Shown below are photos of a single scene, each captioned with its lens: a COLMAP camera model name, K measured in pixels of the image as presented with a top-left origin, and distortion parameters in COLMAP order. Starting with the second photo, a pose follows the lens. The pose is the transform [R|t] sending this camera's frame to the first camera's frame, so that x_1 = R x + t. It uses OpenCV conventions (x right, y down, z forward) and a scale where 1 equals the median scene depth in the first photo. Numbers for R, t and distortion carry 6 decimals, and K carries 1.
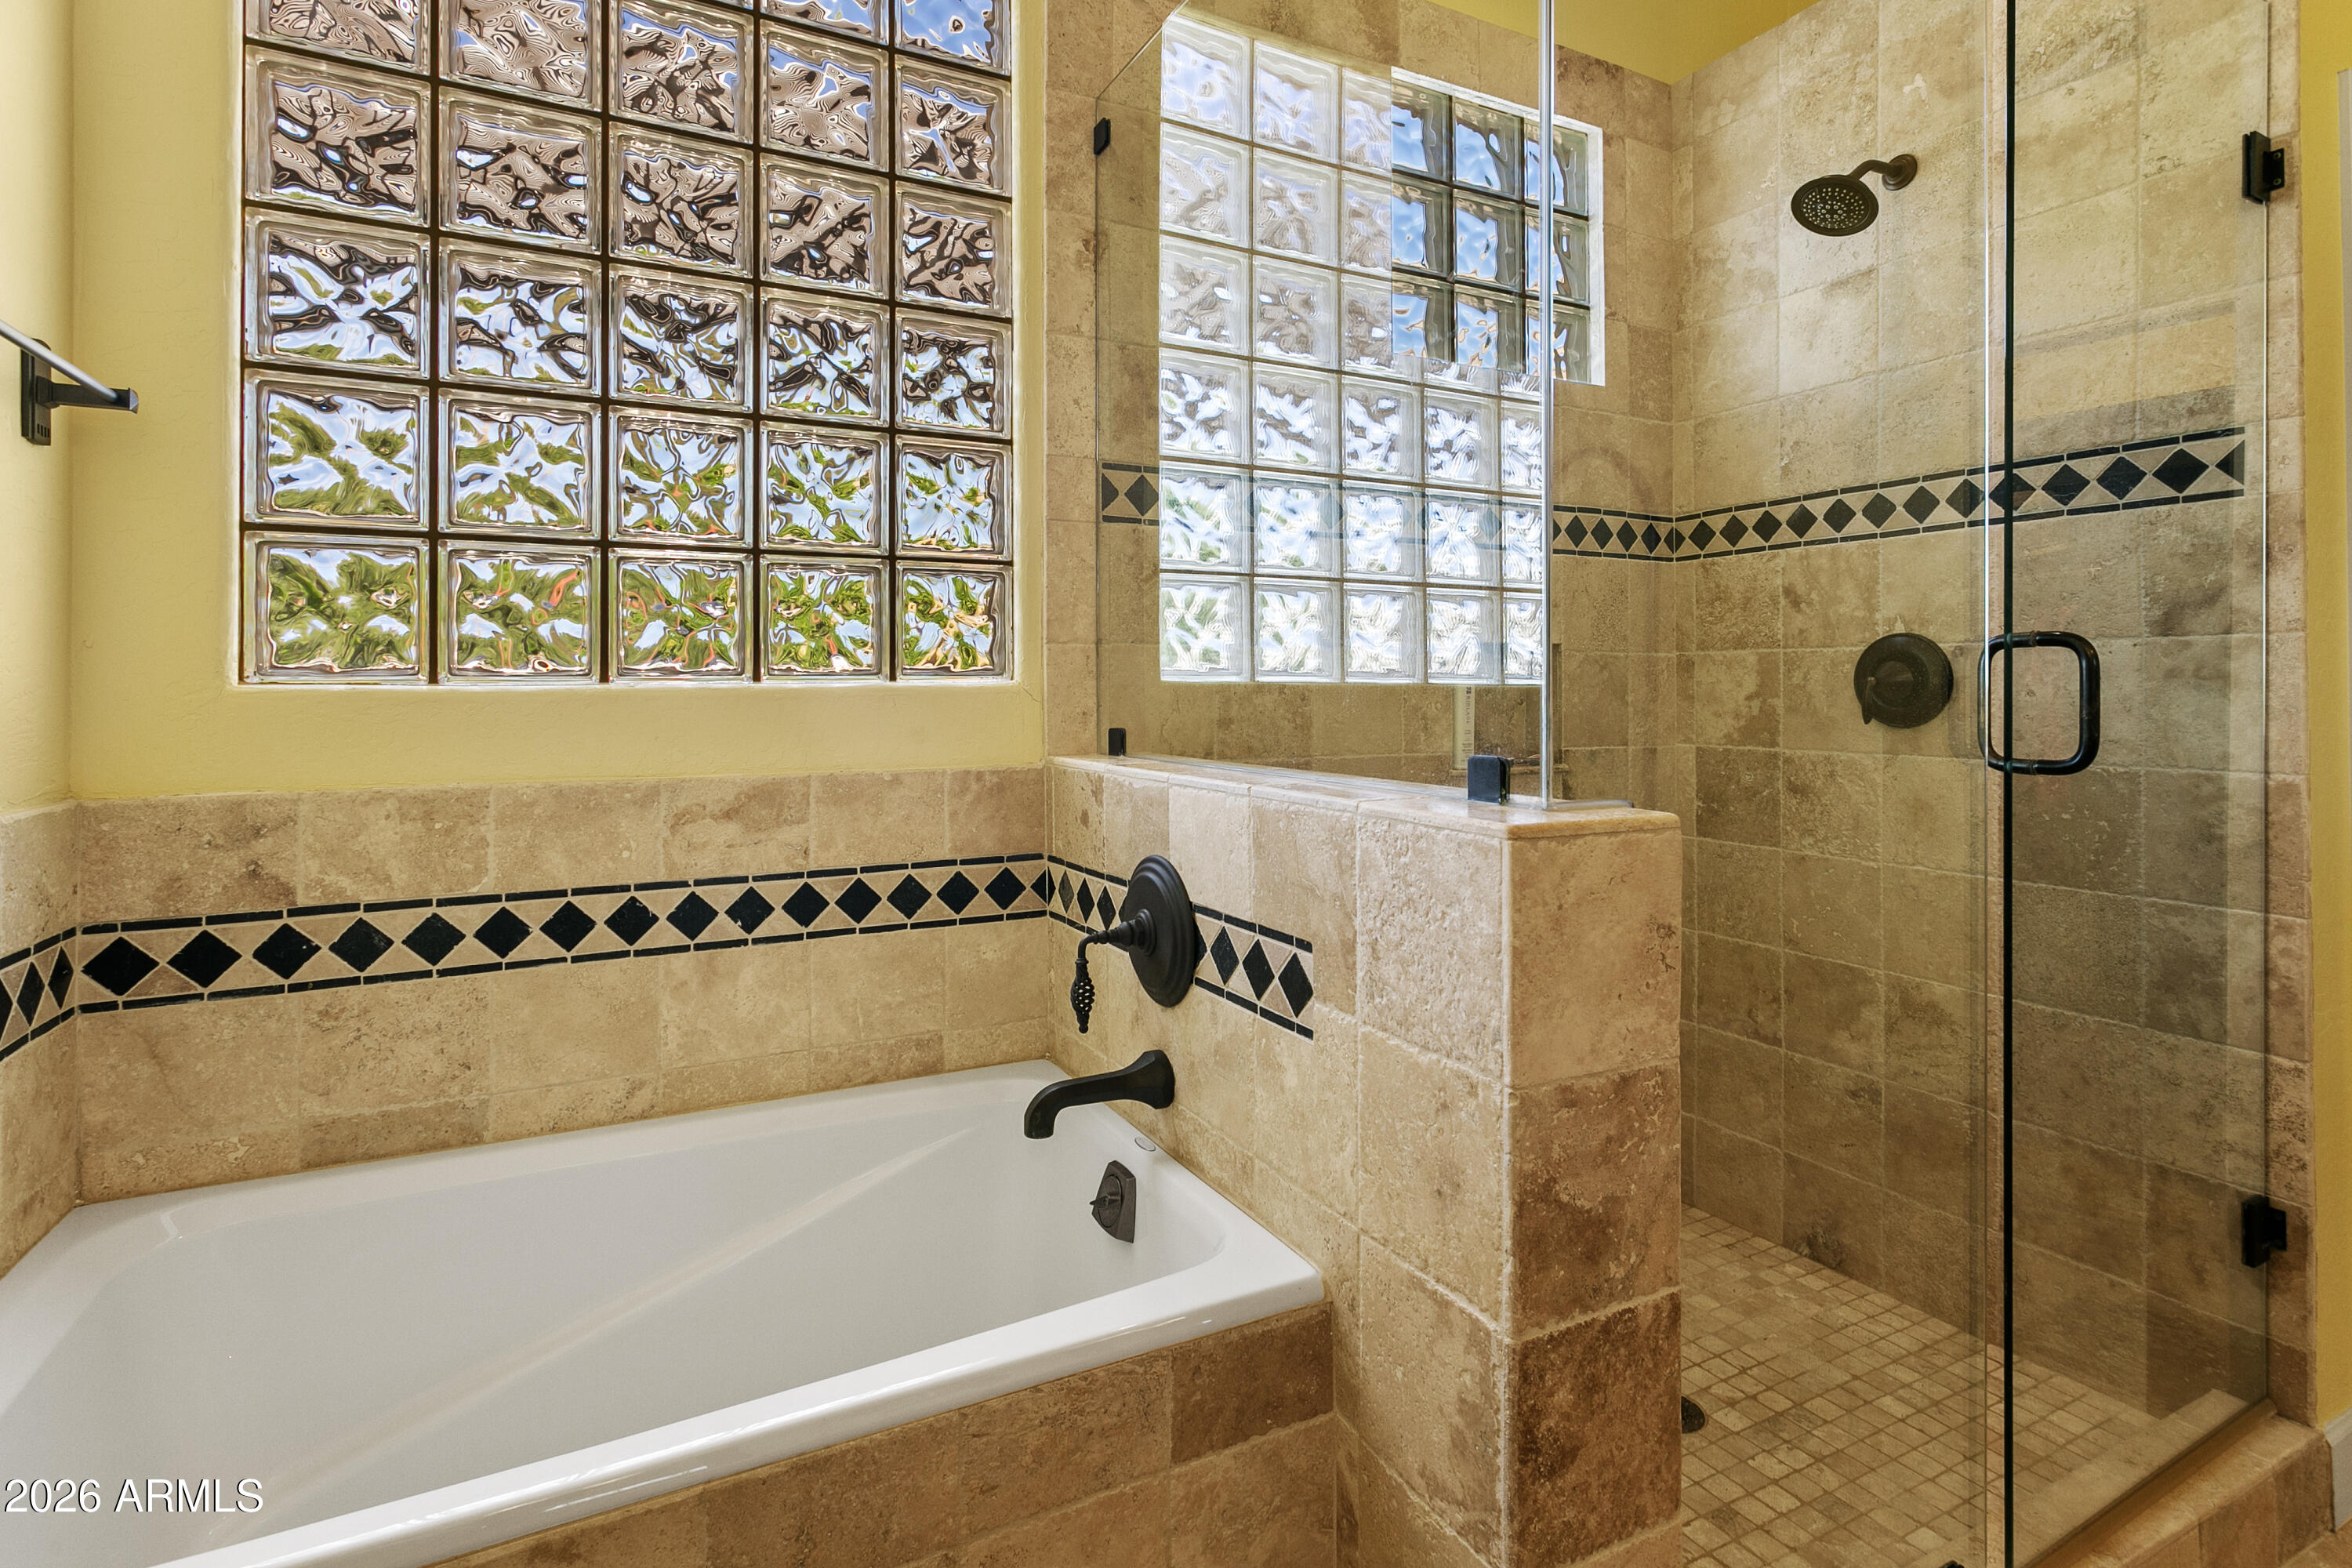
lens RADIAL K [[1130.5, 0, 1237.1], [0, 1130.5, 688.4], [0, 0, 1]] dist [0.001163, 0.000557]
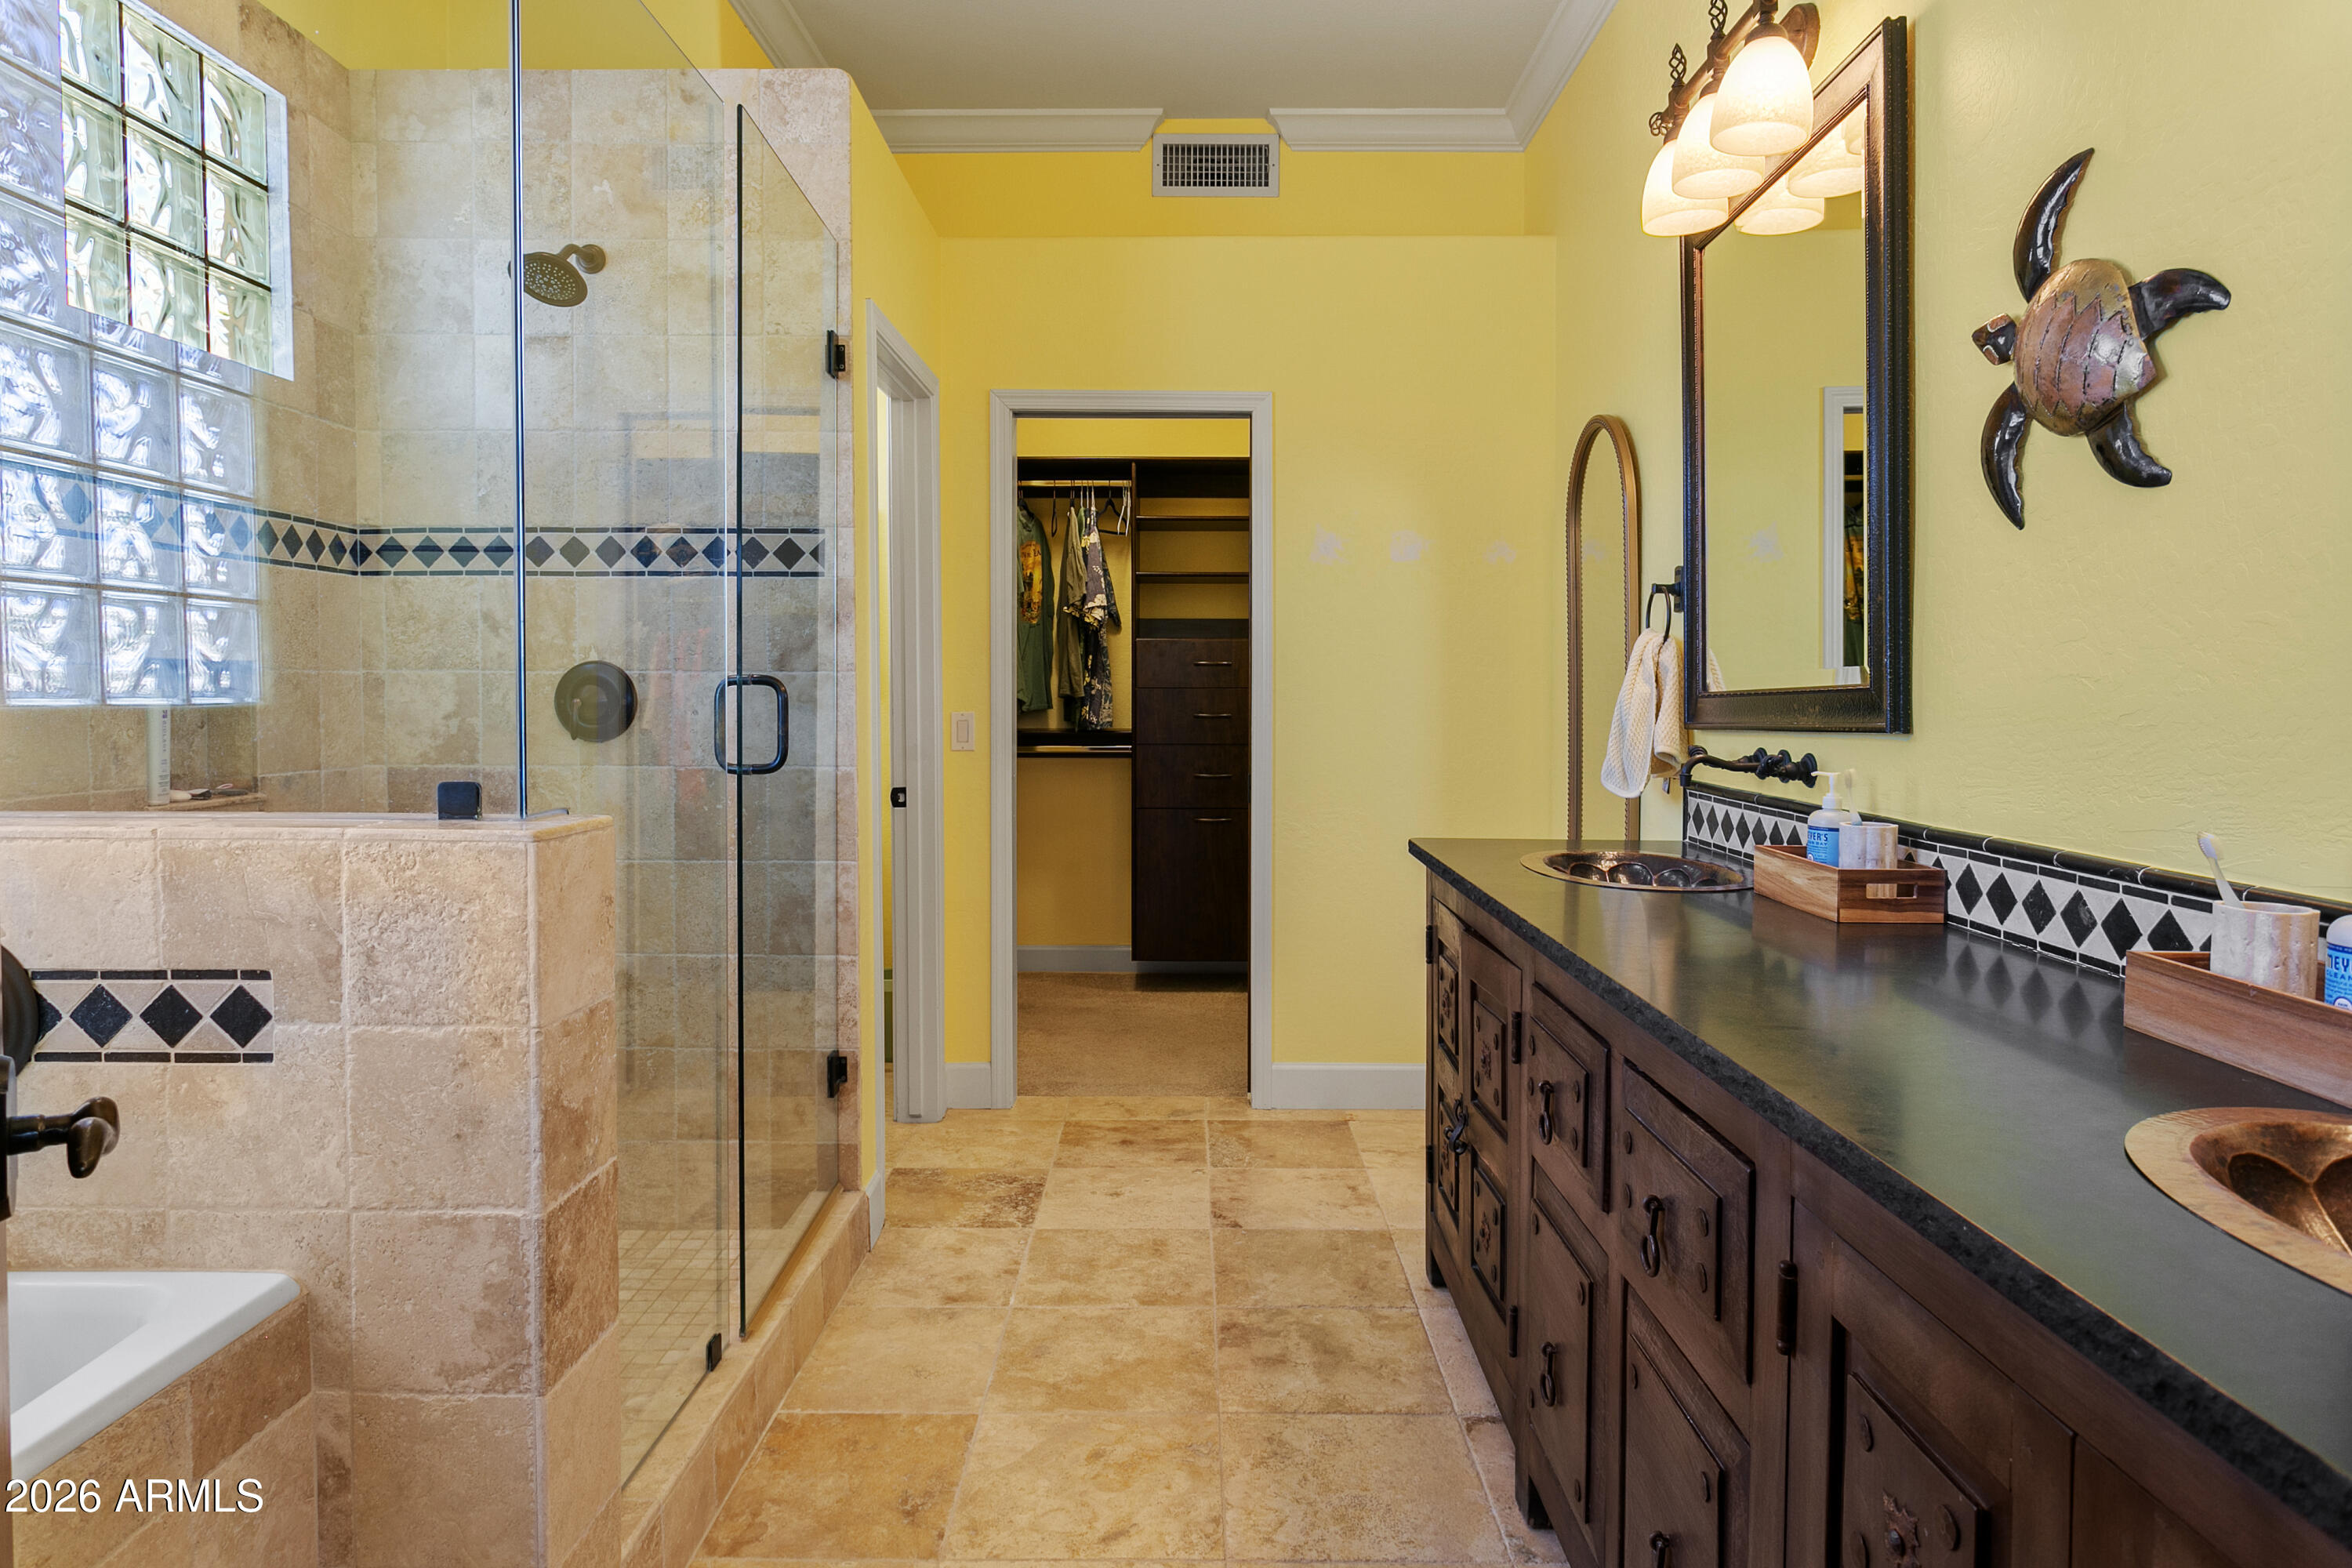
lens RADIAL K [[1479.8, 0, 1173.6], [0, 1479.8, 731.3], [0, 0, 1]] dist [-0.006069, -0.000308]
pose [[0.471475, -0.024795, 0.881531, -0.588299], [-0.005753, 0.999497, 0.031190, -0.034128], [-0.881861, -0.019777, 0.471095, -0.299111]]
